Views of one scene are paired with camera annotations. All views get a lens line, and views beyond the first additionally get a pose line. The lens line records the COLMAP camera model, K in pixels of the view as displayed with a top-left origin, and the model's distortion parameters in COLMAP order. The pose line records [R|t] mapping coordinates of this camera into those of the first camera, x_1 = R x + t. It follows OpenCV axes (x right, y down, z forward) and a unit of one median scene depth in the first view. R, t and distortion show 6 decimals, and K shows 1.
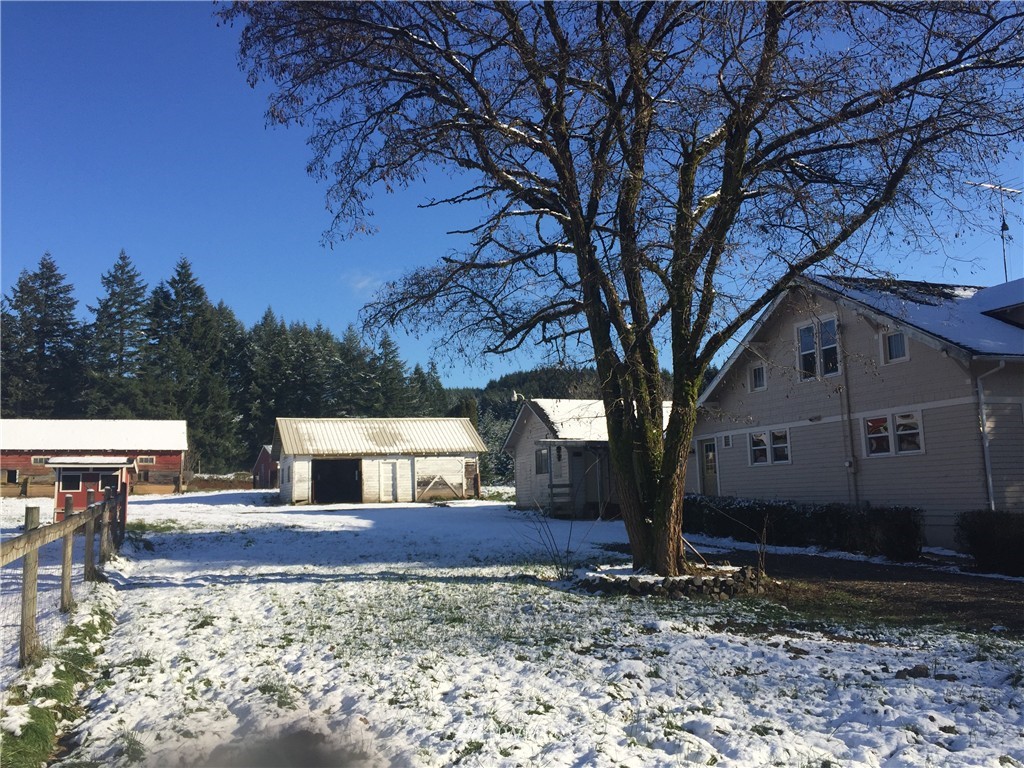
lens RADIAL K [[858.1, 0, 517.6], [0, 858.1, 395.7], [0, 0, 1]] dist [0.076155, -0.115919]
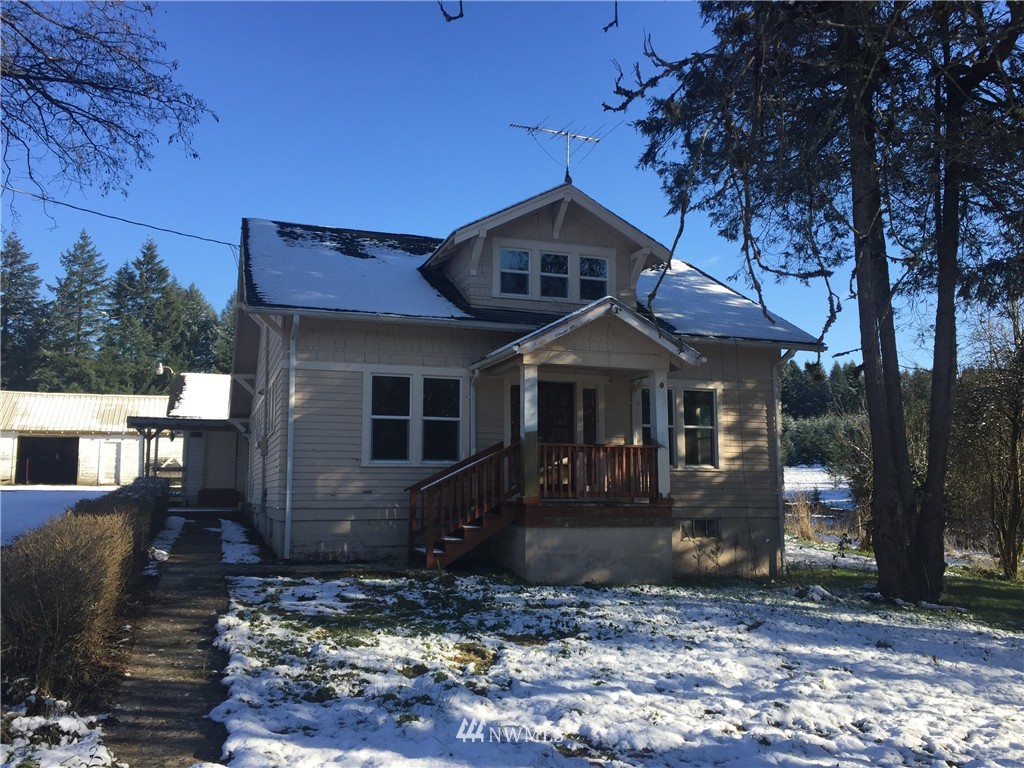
lens RADIAL K [[858.1, 0, 511.4], [0, 858.1, 364.1], [0, 0, 1]] dist [0.069765, -0.000581]
pose [[0.998063, 0.026931, -0.056082, 1.499708], [-0.028622, 0.999153, -0.029565, 0.042231], [0.055238, 0.031113, 0.997988, 0.396722]]
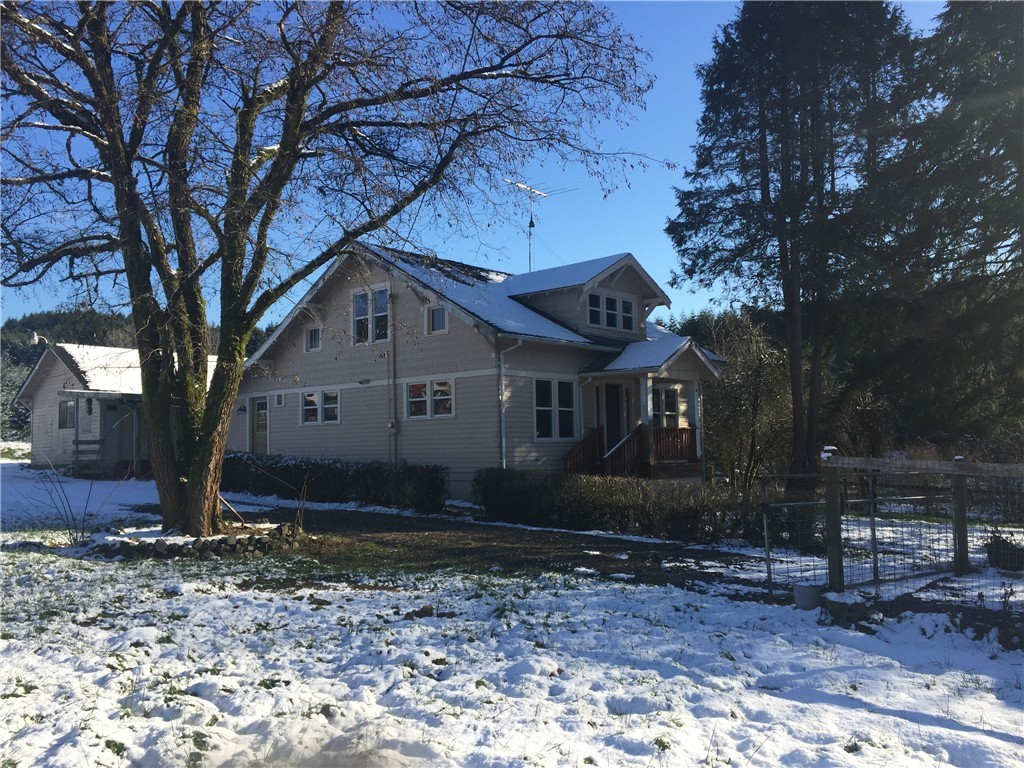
lens RADIAL K [[852.9, 0, 512.7], [0, 852.9, 395.7], [0, 0, 1]] dist [0.079995, -0.112963]
pose [[0.876340, 0.041763, 0.479879, 0.008987], [-0.064453, 0.997442, 0.030896, 0.000248], [-0.477362, -0.058005, 0.876790, 0.000178]]
